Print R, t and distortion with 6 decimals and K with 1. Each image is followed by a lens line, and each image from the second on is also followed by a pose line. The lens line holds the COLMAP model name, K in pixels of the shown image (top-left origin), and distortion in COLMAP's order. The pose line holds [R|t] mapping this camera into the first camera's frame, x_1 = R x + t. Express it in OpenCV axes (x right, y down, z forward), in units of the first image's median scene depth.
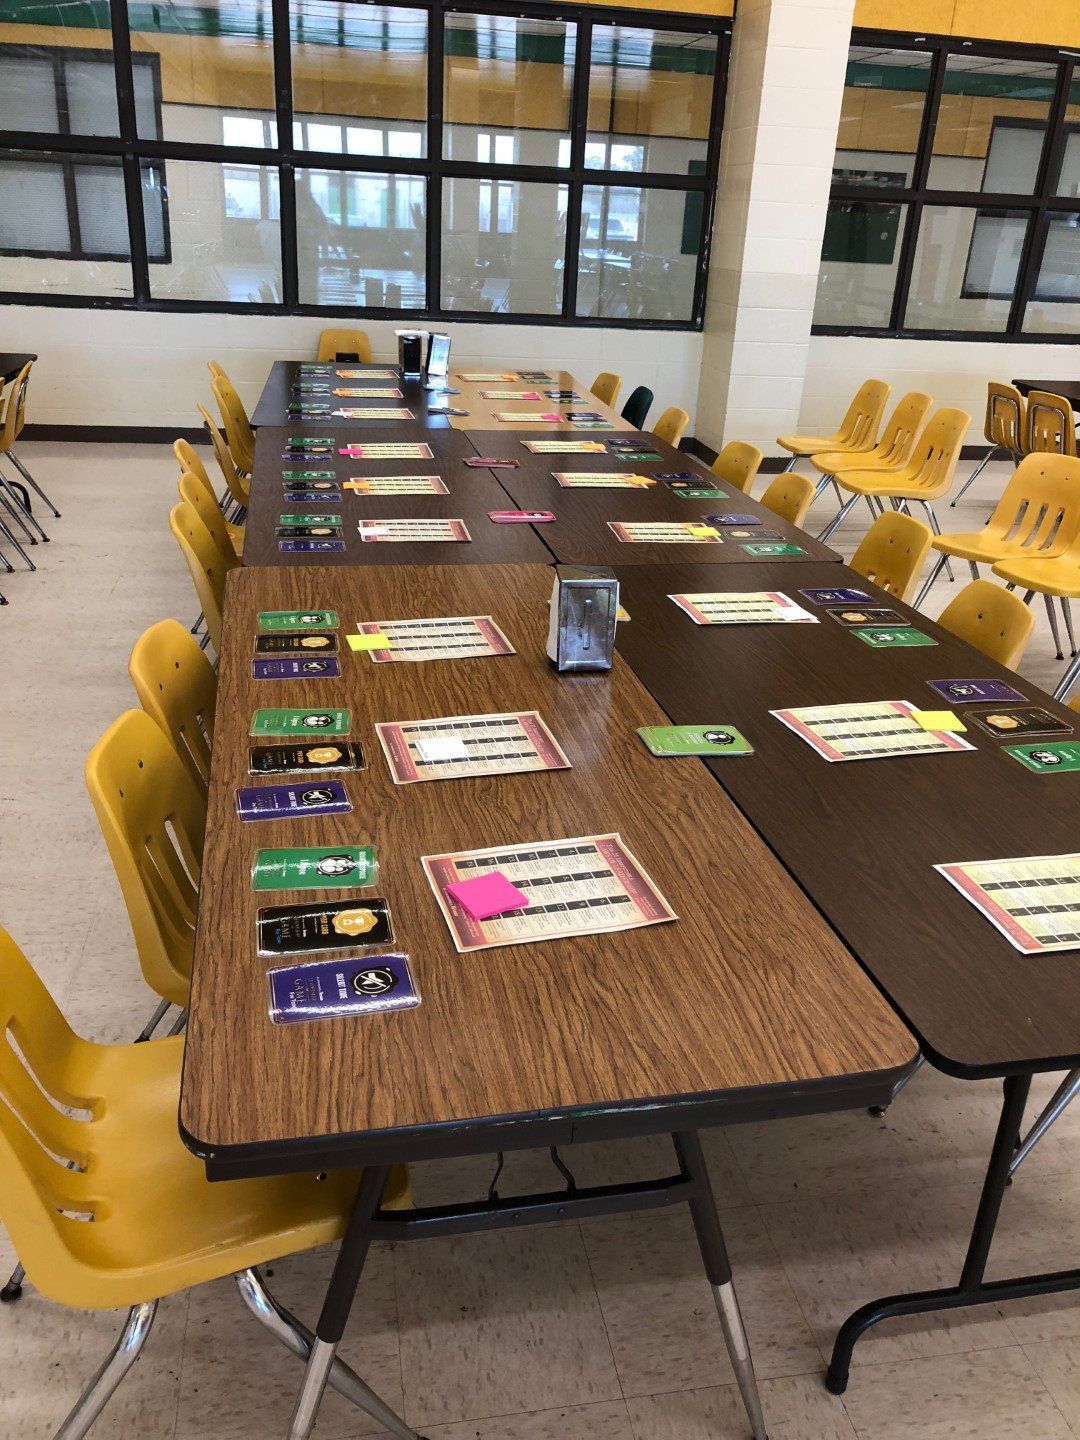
lens RADIAL K [[1175.2, 0, 540.0], [0, 1175.2, 720.0], [0, 0, 1]] dist [0.031524, -0.011047]
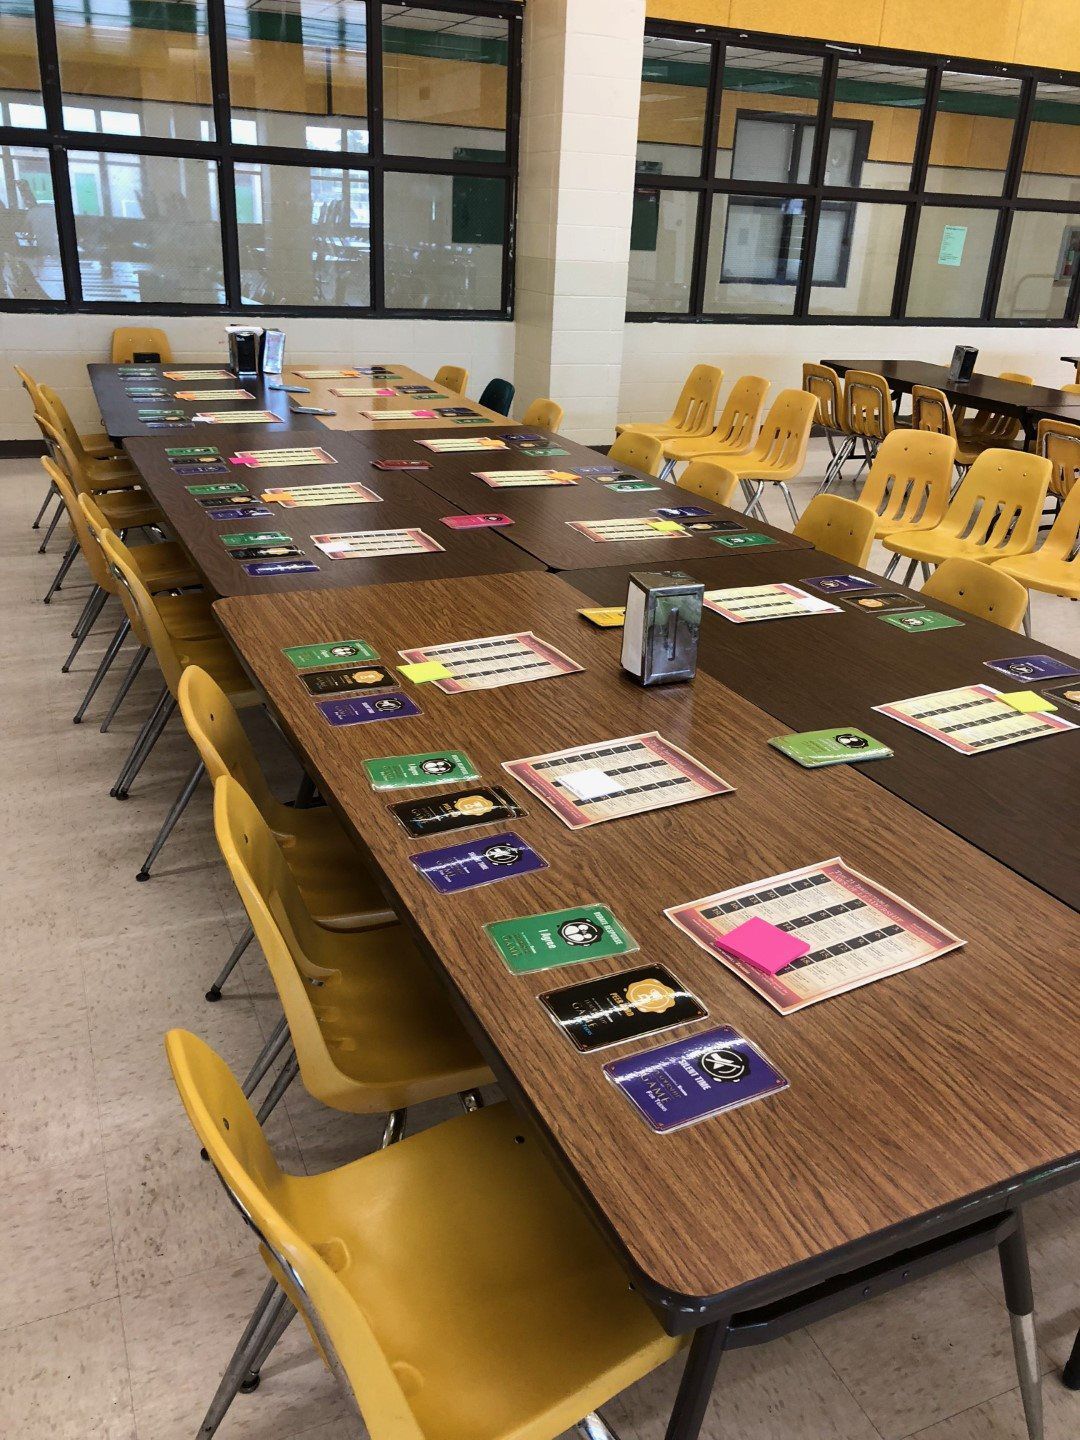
lens RADIAL K [[1175.2, 0, 540.0], [0, 1175.2, 720.0], [0, 0, 1]] dist [0.031524, -0.011047]
pose [[0.973458, -0.095072, 0.208187, -0.274156], [0.093517, 0.995467, 0.017320, -0.039866], [-0.208890, 0.002609, 0.977936, 0.102610]]
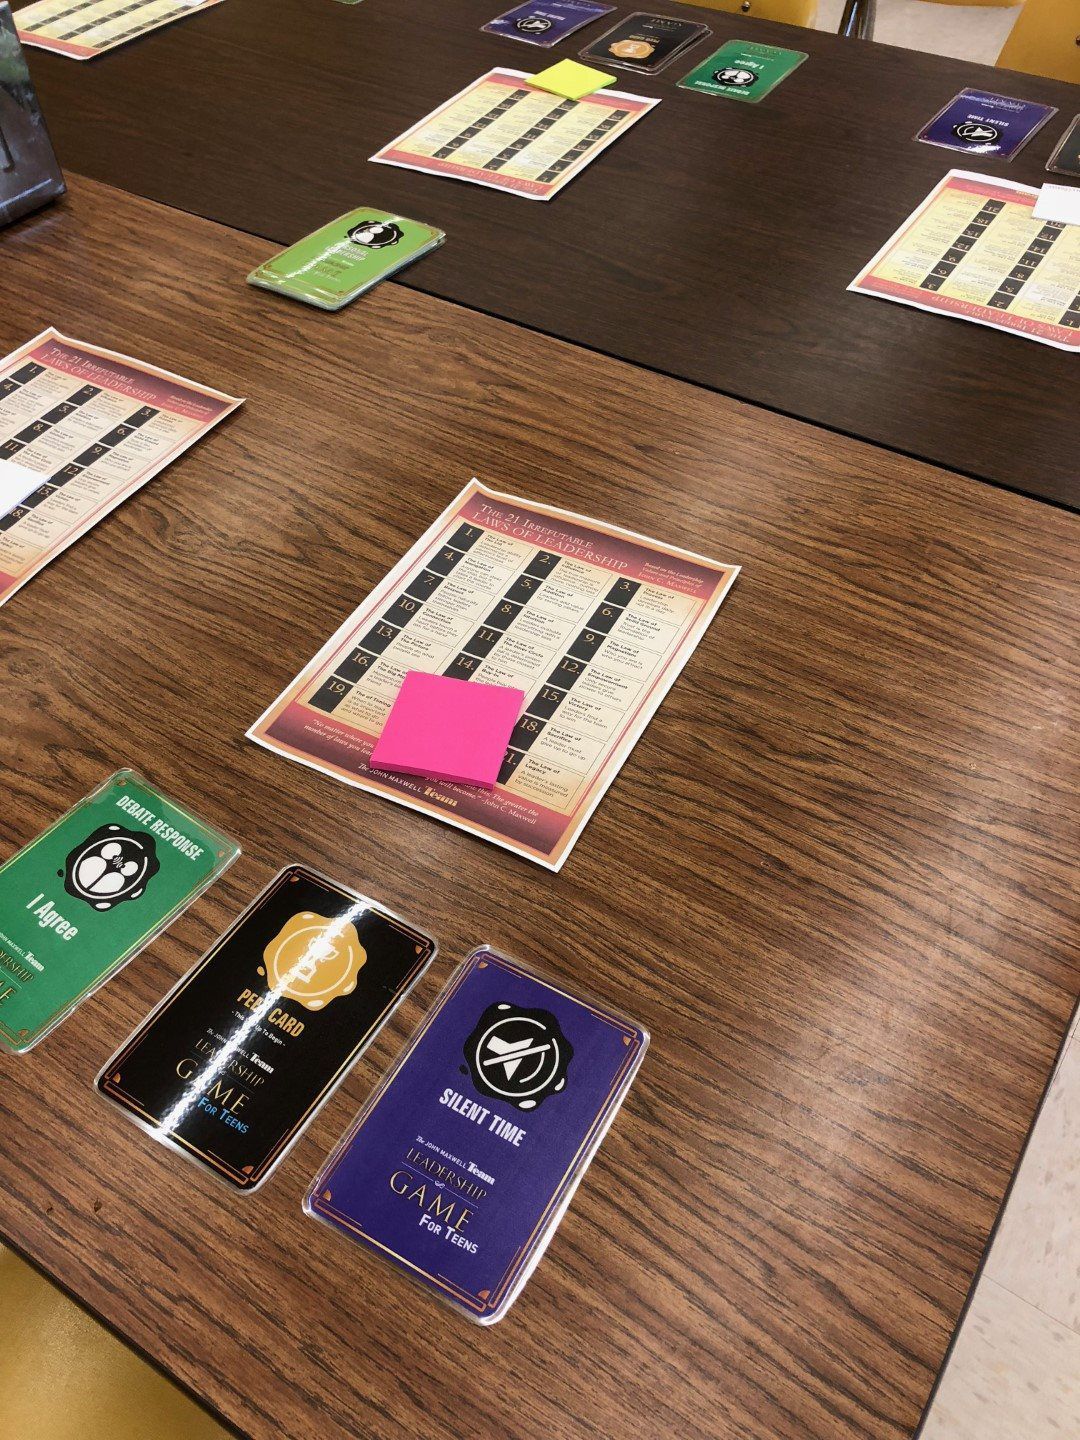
lens RADIAL K [[1175.2, 0, 540.0], [0, 1175.2, 720.0], [0, 0, 1]] dist [0.031524, -0.011047]
pose [[0.701696, -0.572788, 0.423718, -0.158771], [0.328192, 0.787713, 0.521342, -0.068057], [-0.632387, -0.226763, 0.740719, 0.436873]]
